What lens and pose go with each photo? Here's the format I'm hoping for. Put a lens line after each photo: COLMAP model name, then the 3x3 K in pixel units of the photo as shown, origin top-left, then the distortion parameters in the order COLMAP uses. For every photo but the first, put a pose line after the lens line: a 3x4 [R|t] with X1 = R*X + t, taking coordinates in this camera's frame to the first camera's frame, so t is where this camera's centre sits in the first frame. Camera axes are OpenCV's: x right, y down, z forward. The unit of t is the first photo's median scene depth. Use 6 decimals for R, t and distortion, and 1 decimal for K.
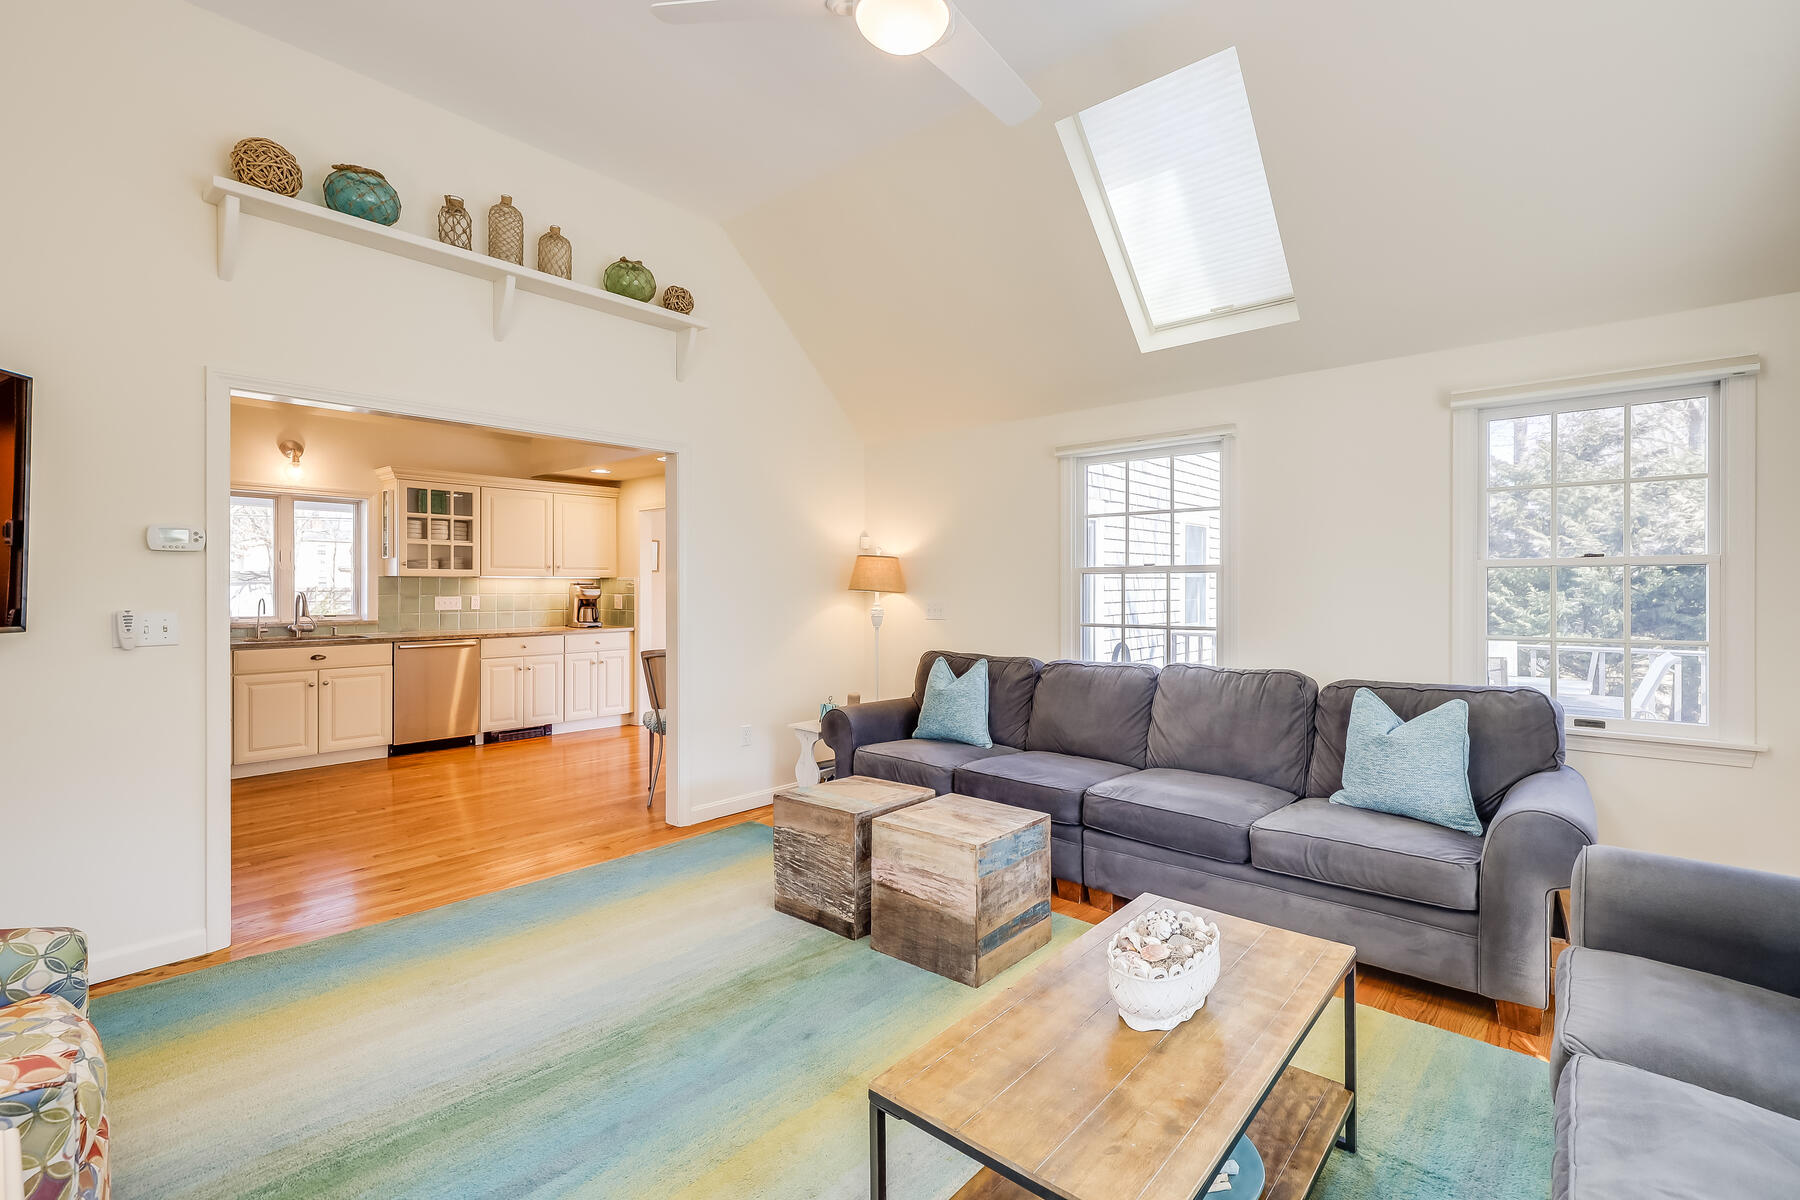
lens RADIAL K [[806.6, 0, 905.9], [0, 806.6, 592.3], [0, 0, 1]] dist [0.000345, -0.000058]
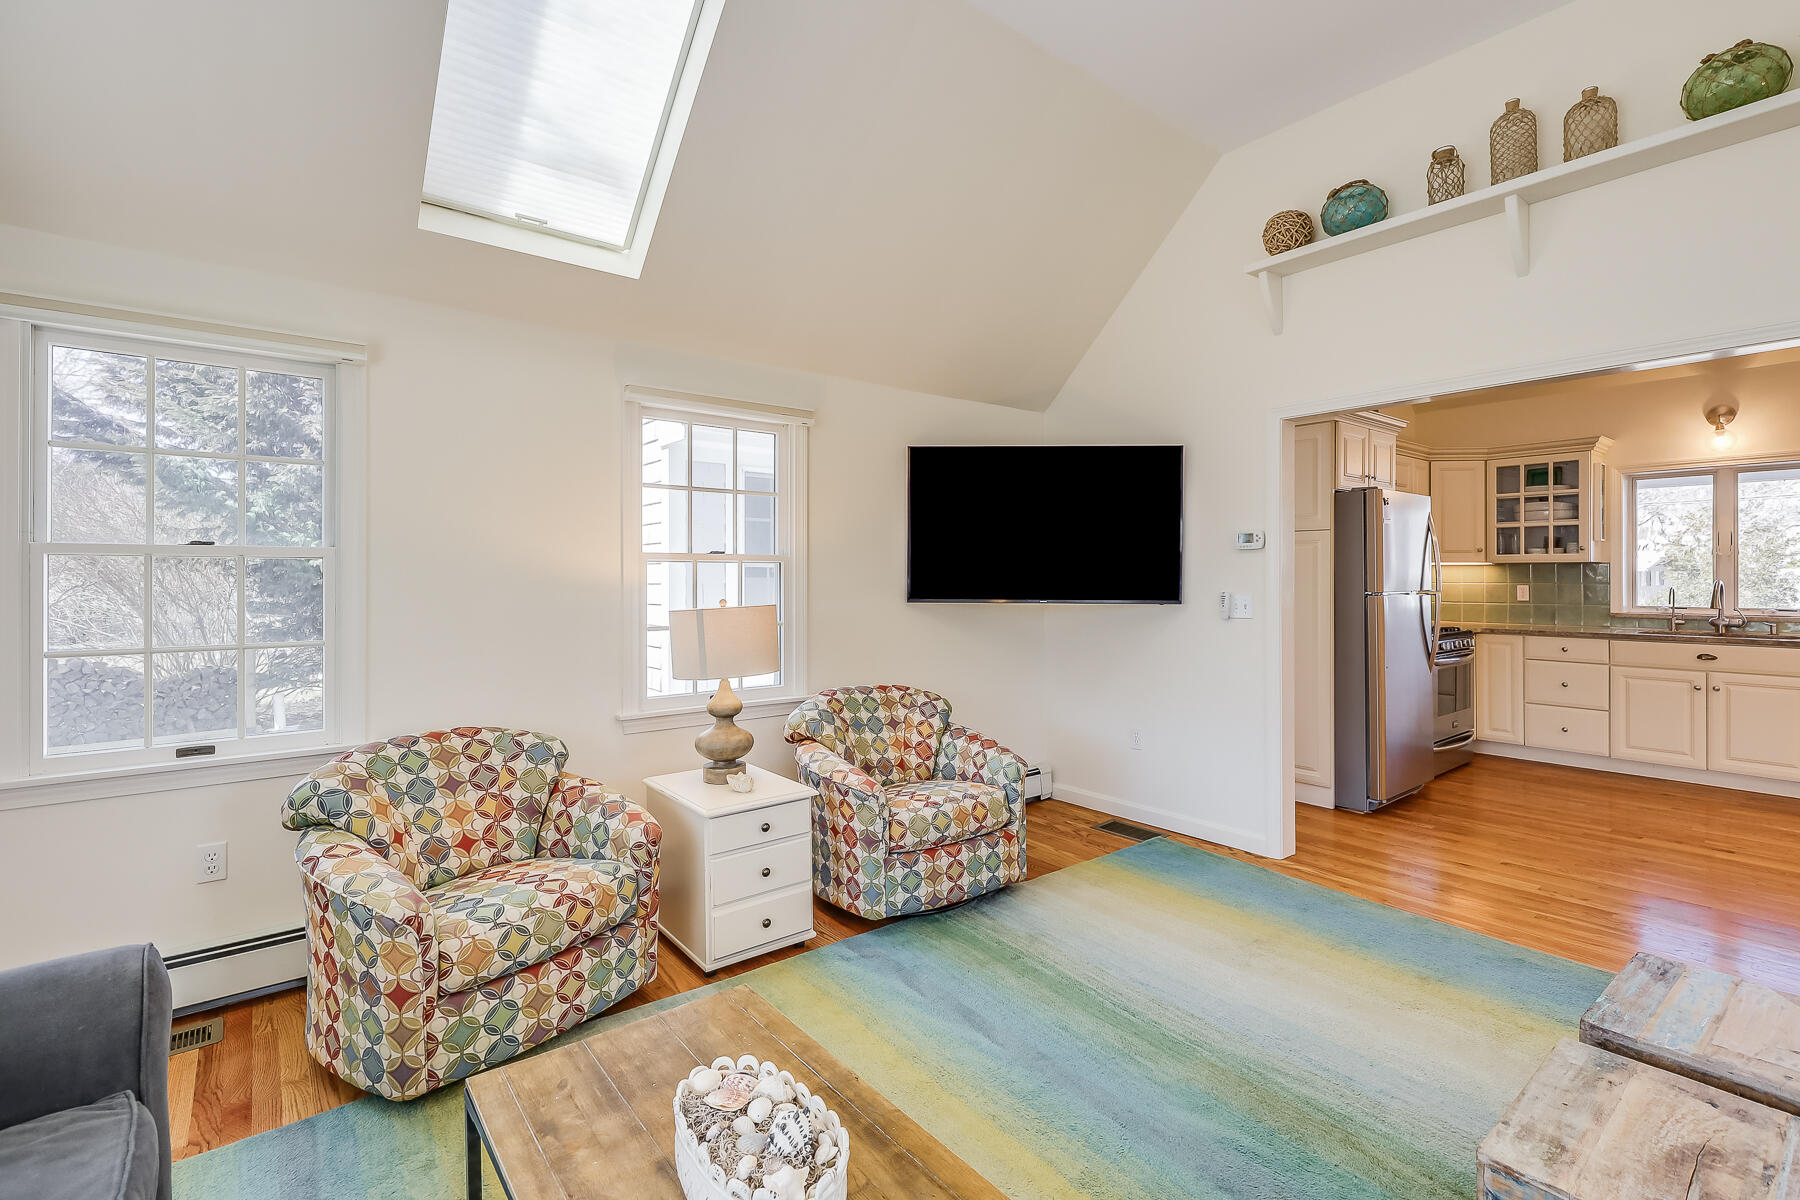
lens RADIAL K [[779.2, 0, 902.2], [0, 779.2, 574.0], [0, 0, 1]] dist [-0.001355, -0.000096]
pose [[-0.170393, -0.002027, -0.985374, 0.371311], [-0.004774, 0.999988, -0.001231, -0.003396], [0.985365, 0.004495, -0.170400, 0.494416]]
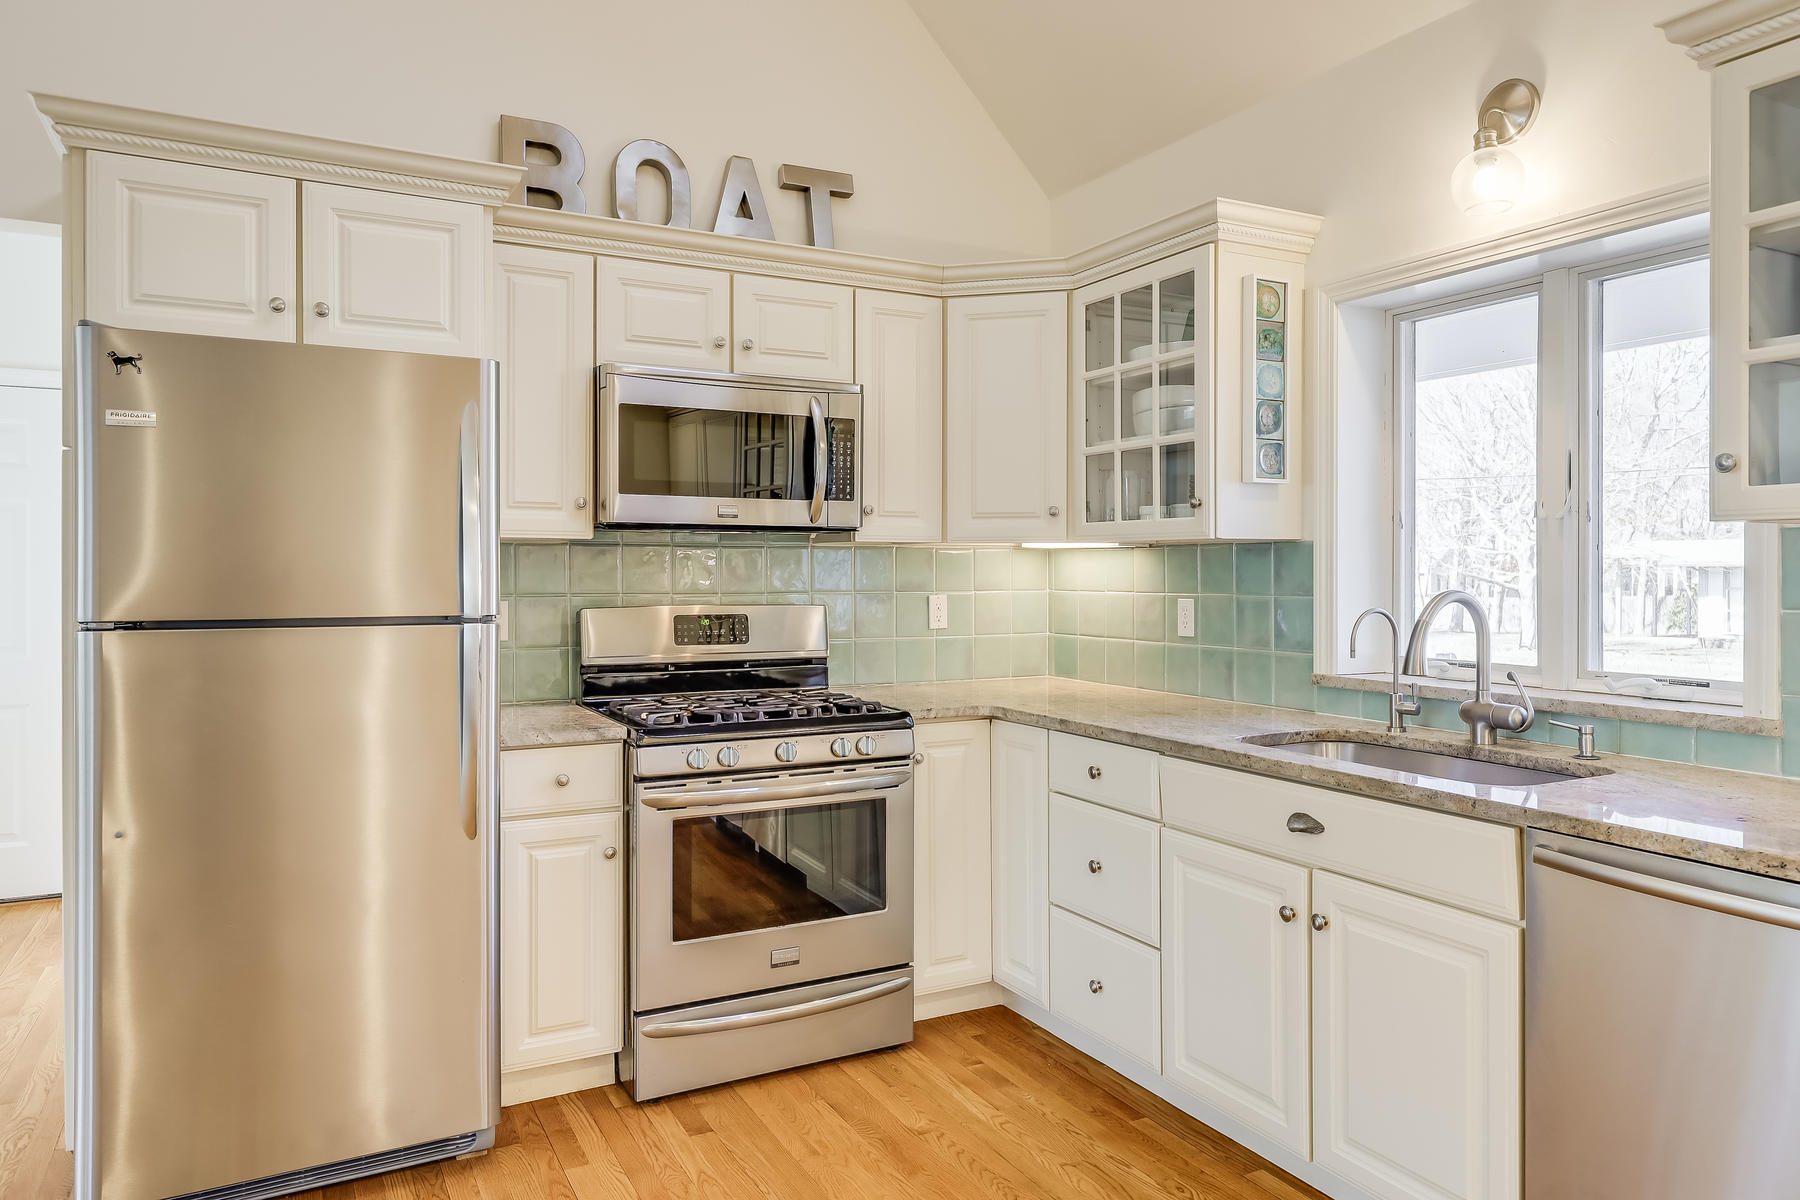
lens RADIAL K [[1160.9, 0, 901.3], [0, 1160.9, 571.8], [0, 0, 1]] dist [-0.026981, -0.000189]
pose [[-0.355256, 0.005019, -0.934756, -0.486922], [-0.000780, 0.999984, 0.005666, -0.016287], [0.934769, 0.002742, -0.355246, 1.653888]]
